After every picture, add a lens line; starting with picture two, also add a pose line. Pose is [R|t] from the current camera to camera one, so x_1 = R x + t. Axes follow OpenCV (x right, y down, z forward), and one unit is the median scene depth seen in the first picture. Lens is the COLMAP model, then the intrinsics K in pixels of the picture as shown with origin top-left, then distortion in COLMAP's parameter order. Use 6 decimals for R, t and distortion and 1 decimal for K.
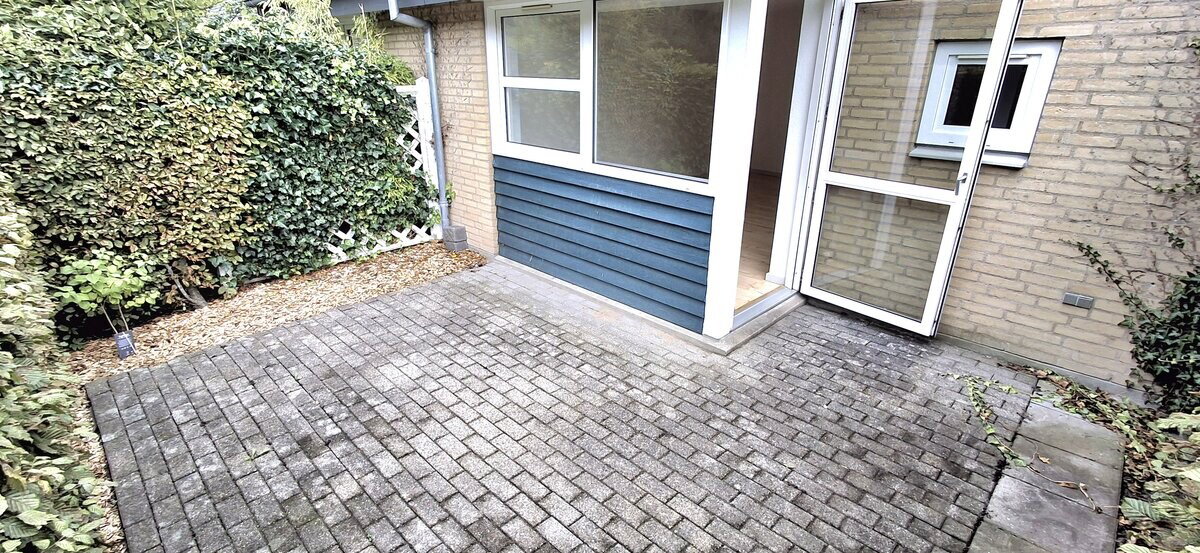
lens RADIAL K [[533.4, 0, 600.0], [0, 533.4, 276.5], [0, 0, 1]] dist [0.003314, 0.000644]
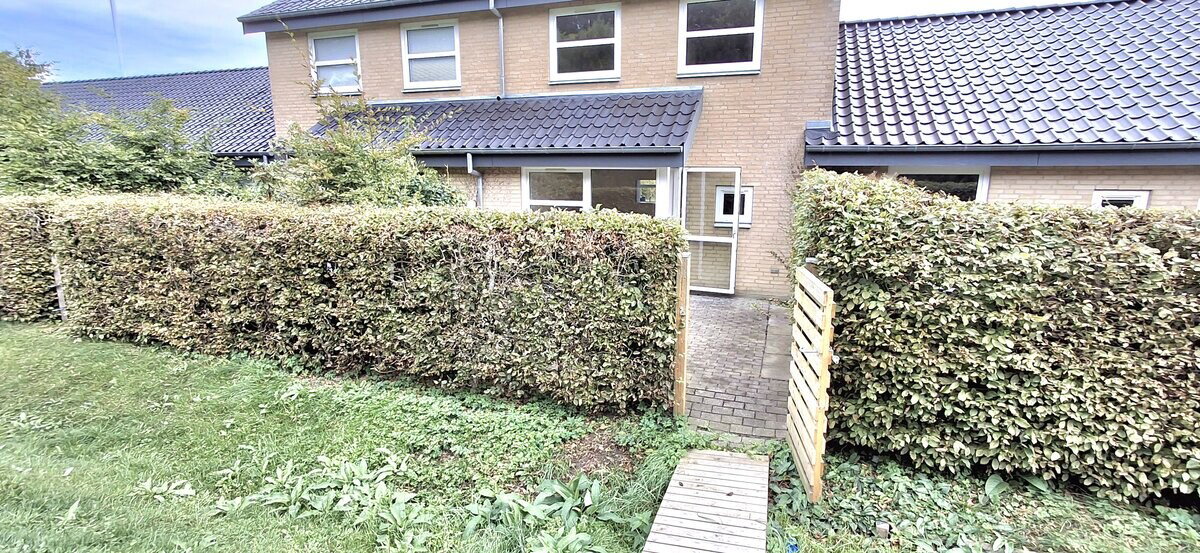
lens RADIAL K [[533.4, 0, 600.0], [0, 533.4, 276.5], [0, 0, 1]] dist [0.003314, 0.000644]
pose [[0.899659, -0.088589, 0.427511, -1.139014], [0.162962, 0.976567, -0.140575, 0.310456], [-0.405040, 0.196137, 0.893013, -1.134418]]
